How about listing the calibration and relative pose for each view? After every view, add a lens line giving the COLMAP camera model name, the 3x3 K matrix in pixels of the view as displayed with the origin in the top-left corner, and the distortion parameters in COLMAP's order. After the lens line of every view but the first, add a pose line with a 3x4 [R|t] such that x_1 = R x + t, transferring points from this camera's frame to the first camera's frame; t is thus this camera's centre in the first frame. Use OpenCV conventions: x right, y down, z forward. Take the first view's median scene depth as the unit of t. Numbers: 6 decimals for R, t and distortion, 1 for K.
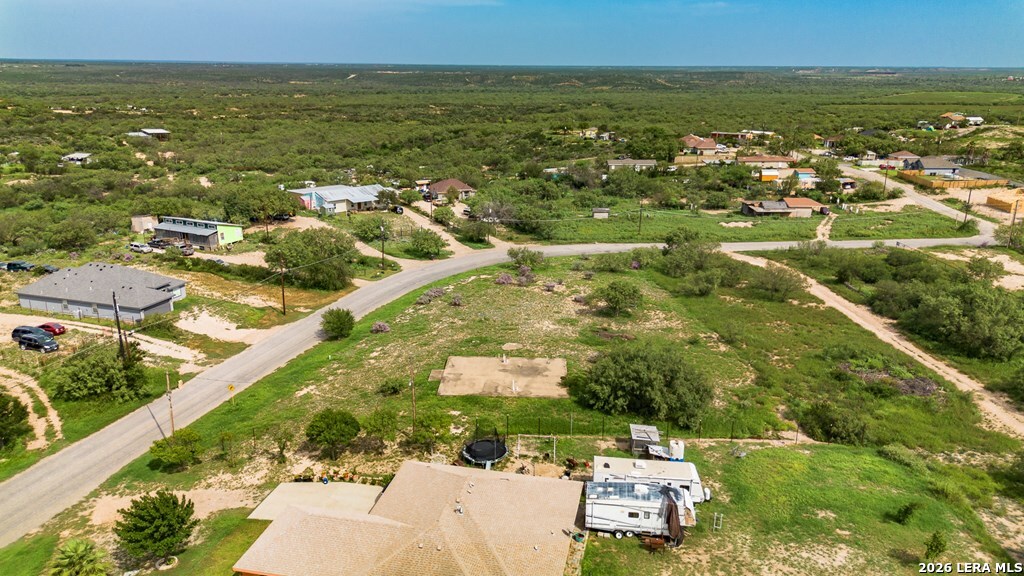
lens RADIAL K [[730.5, 0, 517.8], [0, 730.5, 287.3], [0, 0, 1]] dist [0.048816, -0.024642]
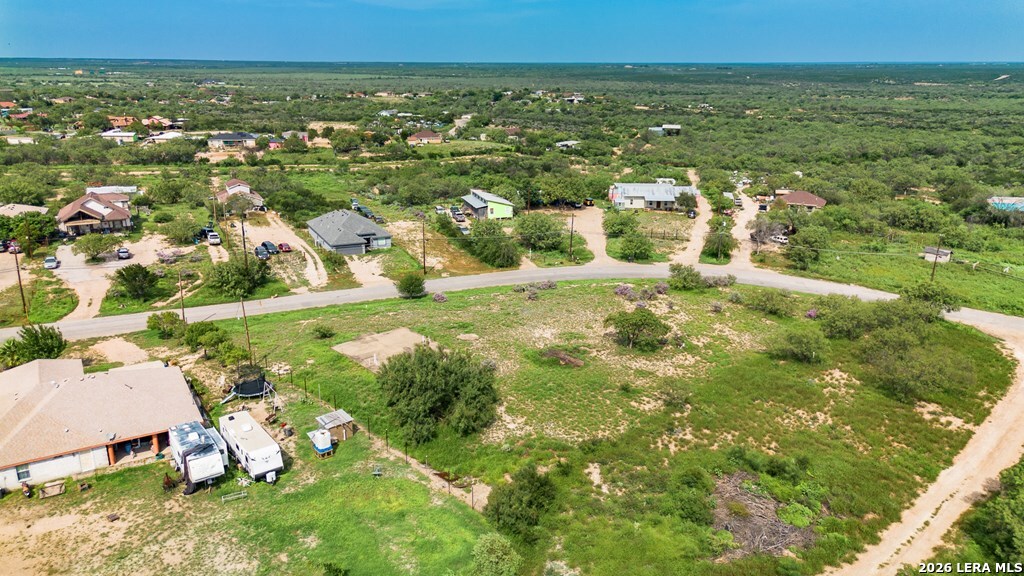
lens RADIAL K [[730.5, 0, 516.1], [0, 730.5, 294.7], [0, 0, 1]] dist [0.048816, -0.024642]
pose [[0.692354, 0.214197, -0.689032, 0.784031], [-0.209488, 0.973462, 0.092119, -0.091435], [0.690478, 0.080565, 0.718853, 0.323998]]
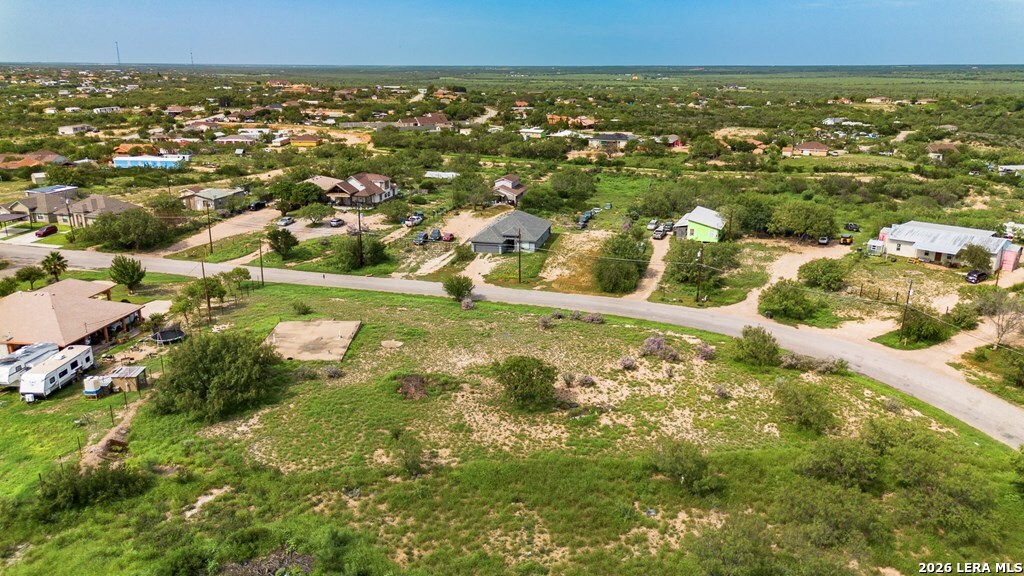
lens RADIAL K [[730.5, 0, 514.9], [0, 730.5, 287.7], [0, 0, 1]] dist [0.048816, -0.024642]
pose [[0.066255, 0.282753, -0.956902, 1.005938], [-0.291712, 0.922599, 0.252419, -0.312181], [0.954209, 0.262416, 0.143609, 1.064280]]
